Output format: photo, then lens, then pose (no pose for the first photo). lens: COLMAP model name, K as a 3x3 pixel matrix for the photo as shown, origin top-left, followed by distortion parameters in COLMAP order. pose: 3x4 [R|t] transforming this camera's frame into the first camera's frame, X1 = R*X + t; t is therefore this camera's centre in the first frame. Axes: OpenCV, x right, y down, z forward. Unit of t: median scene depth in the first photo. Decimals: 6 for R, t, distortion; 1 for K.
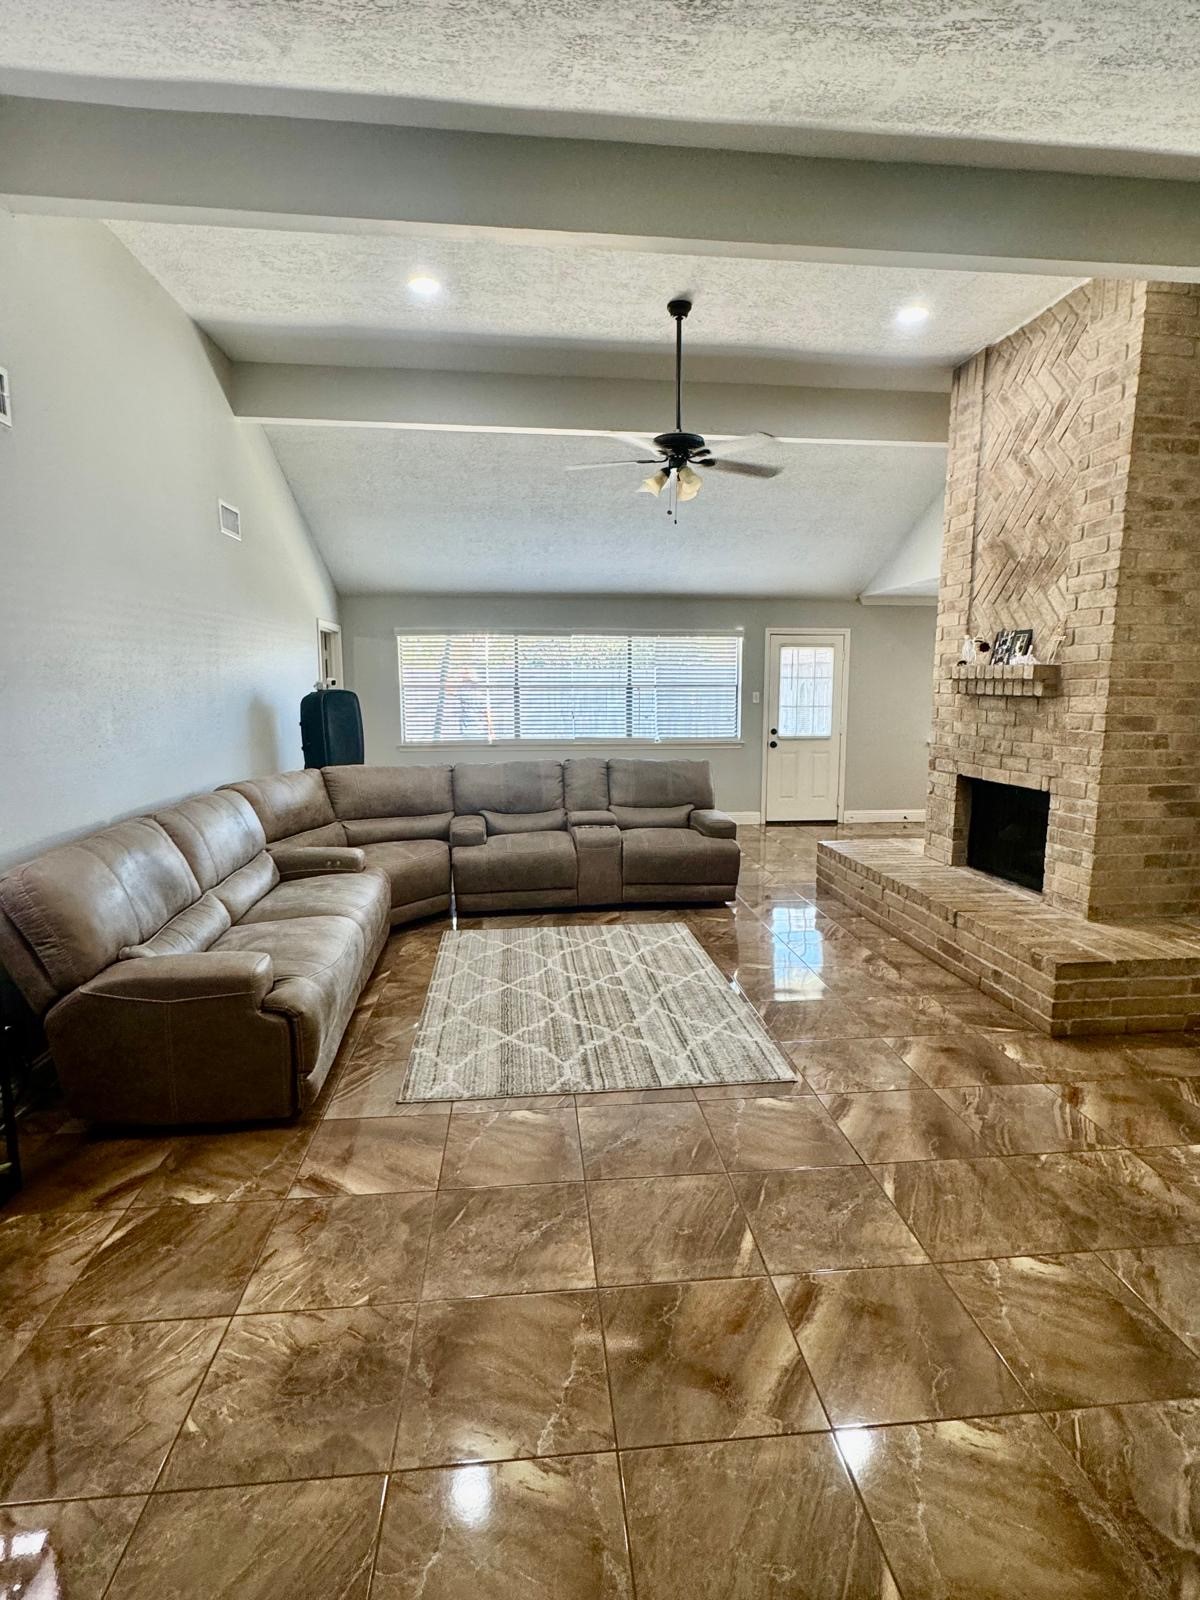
lens RADIAL K [[811.0, 0, 605.5], [0, 811.0, 805.8], [0, 0, 1]] dist [0.001447, -0.000269]
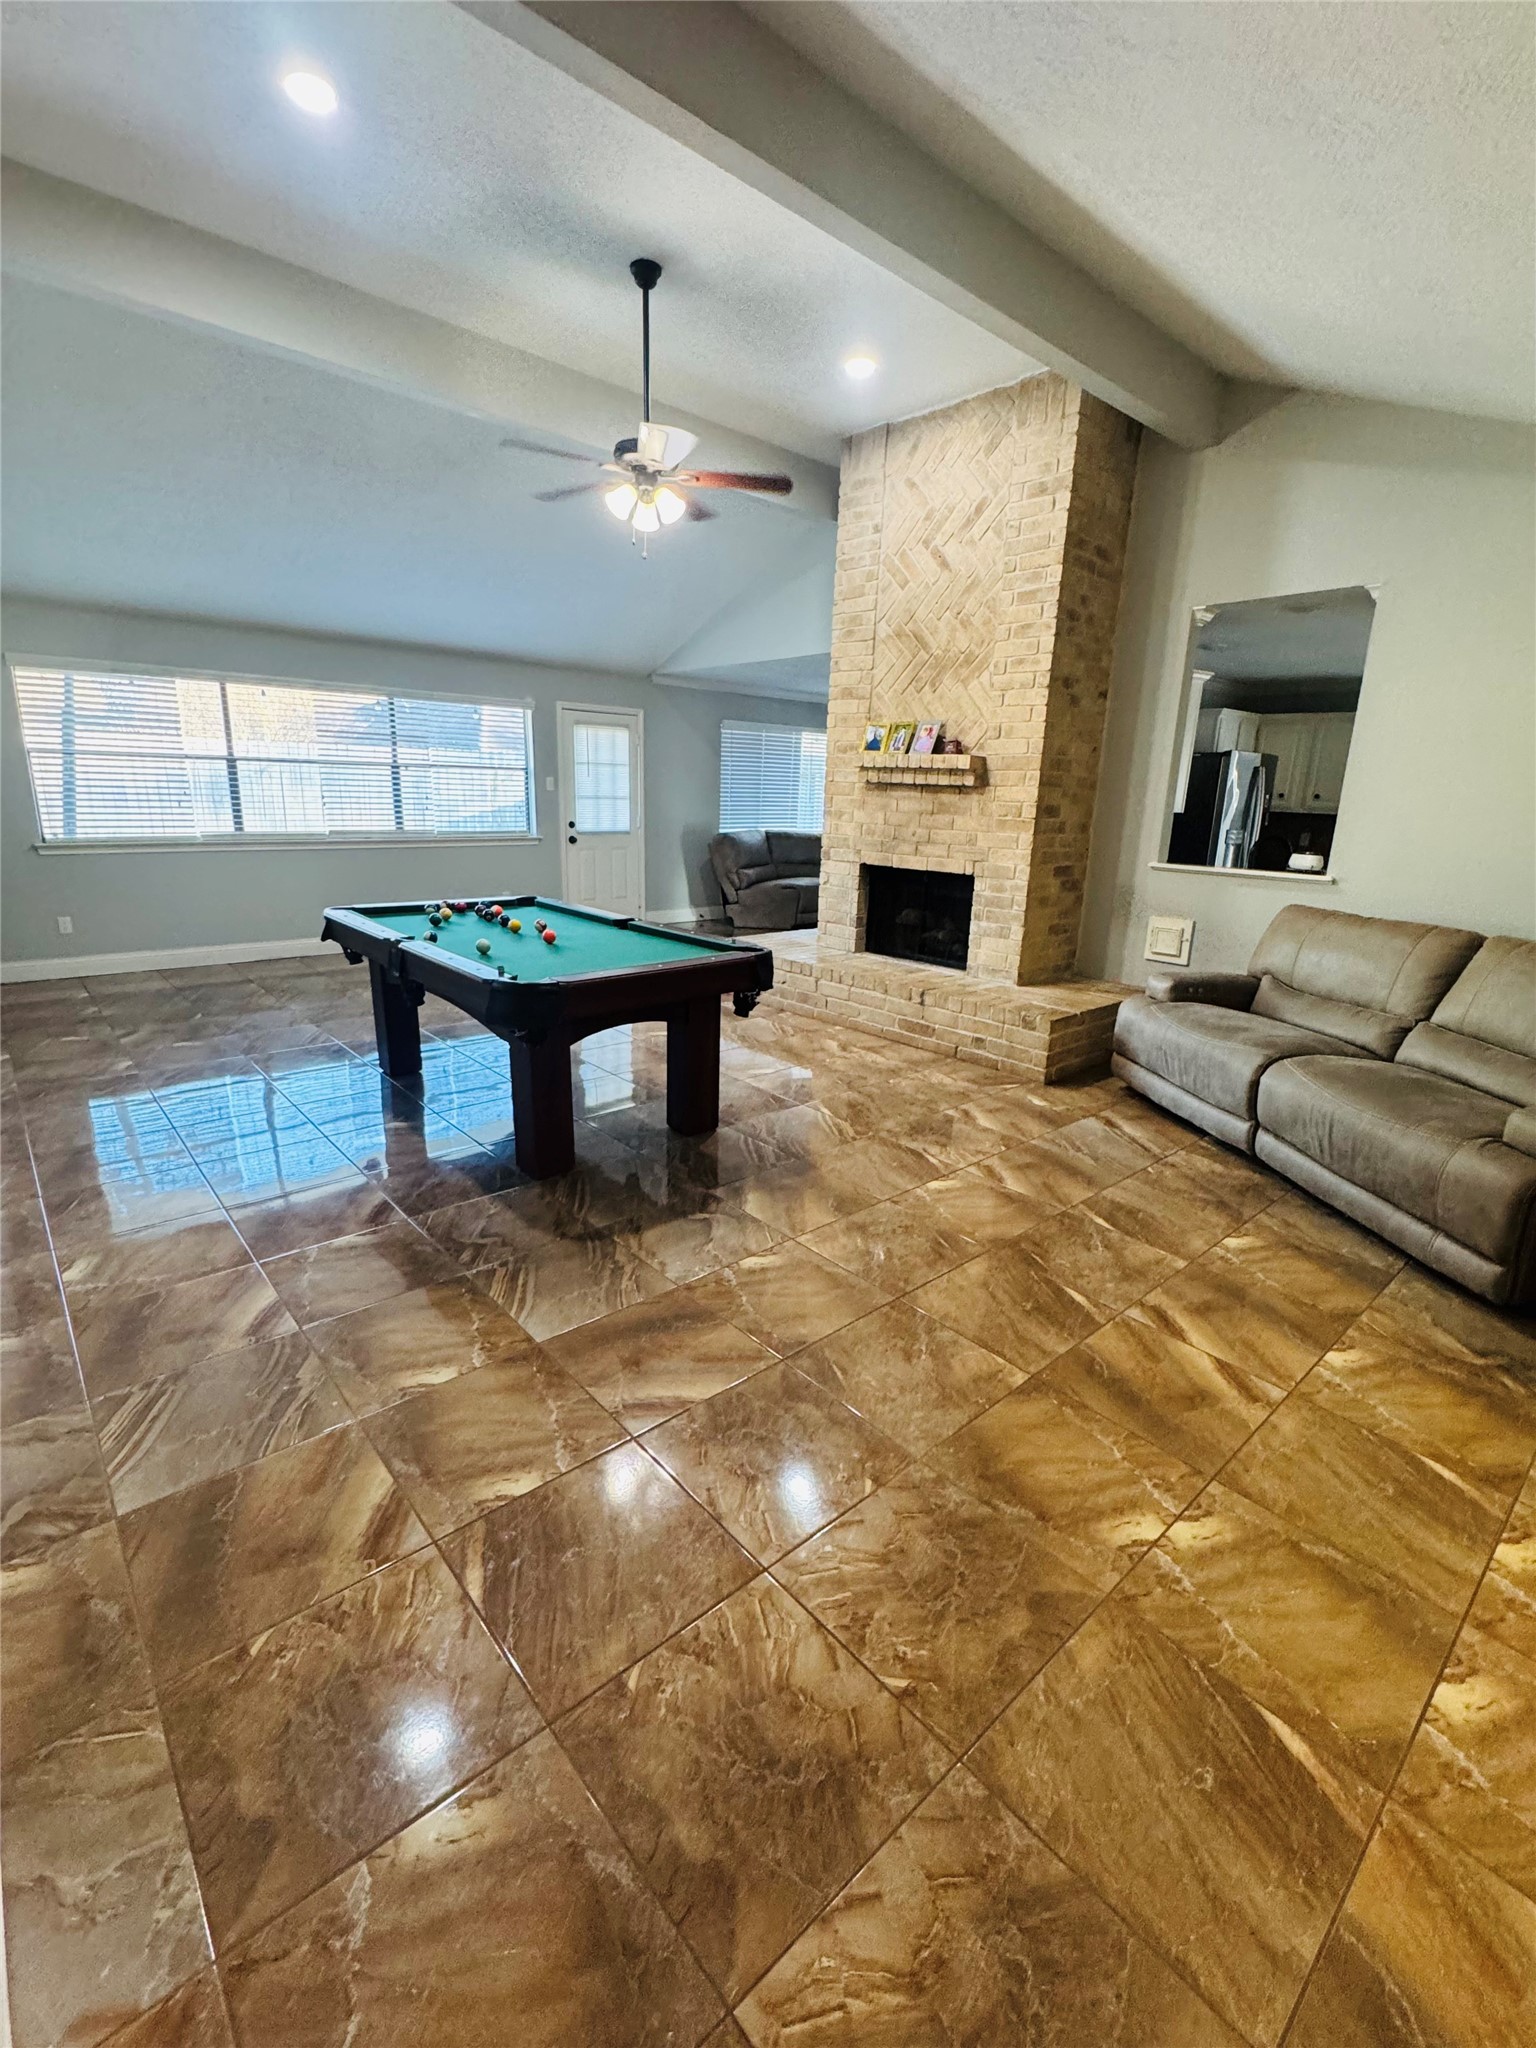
lens RADIAL K [[892.5, 0, 767.0], [0, 892.5, 1026.1], [0, 0, 1]] dist [-0.001449, 0.000008]
pose [[0.809886, -0.125352, 0.573037, -0.406448], [0.054906, 0.988811, 0.138704, 0.002362], [-0.584012, -0.080871, 0.807707, 0.168076]]
